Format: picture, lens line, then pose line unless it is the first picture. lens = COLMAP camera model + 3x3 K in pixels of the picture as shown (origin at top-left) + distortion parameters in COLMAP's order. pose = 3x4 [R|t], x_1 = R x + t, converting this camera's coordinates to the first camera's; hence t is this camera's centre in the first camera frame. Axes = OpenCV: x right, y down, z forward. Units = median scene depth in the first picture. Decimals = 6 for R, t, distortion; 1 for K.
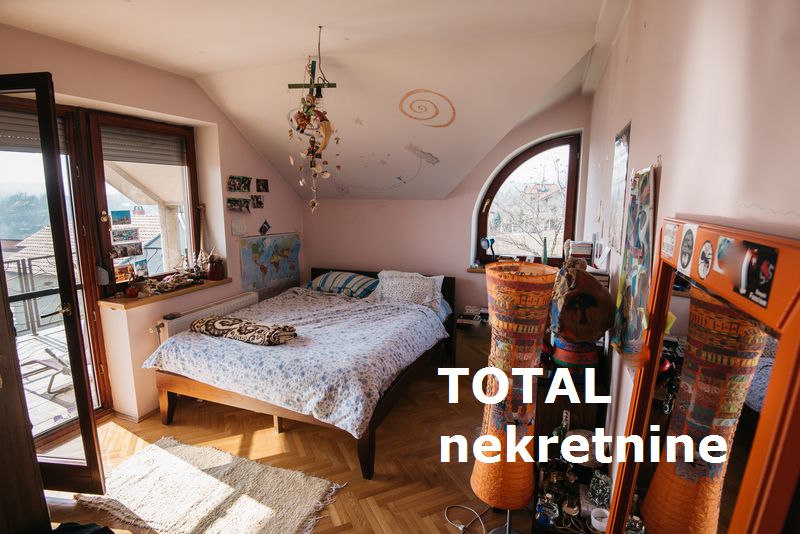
lens RADIAL K [[383.5, 0, 400.0], [0, 383.5, 267.0], [0, 0, 1]] dist [-0.049819, 0.001521]
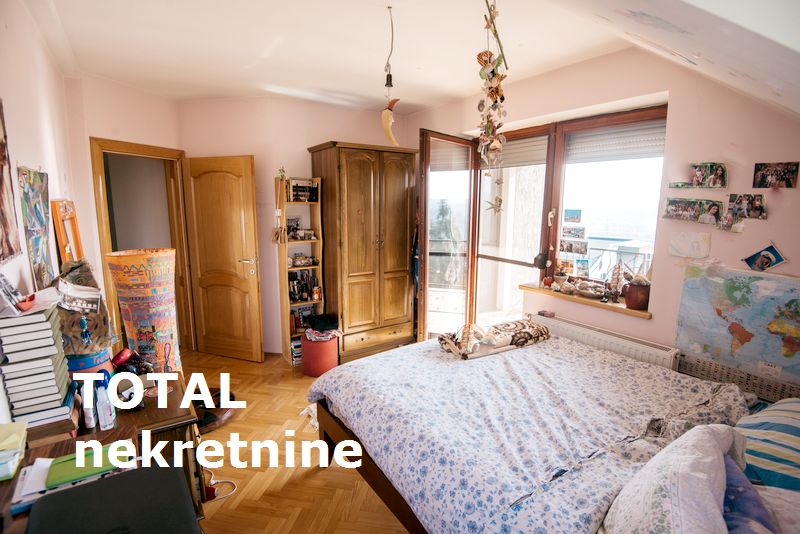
lens RADIAL K [[383.5, 0, 400.0], [0, 383.5, 267.0], [0, 0, 1]] dist [-0.049819, 0.001521]
pose [[-0.559876, 0.129786, -0.818349, 0.398133], [-0.158355, 0.952691, 0.259430, -0.177292], [0.813303, 0.274838, -0.512837, 1.077624]]
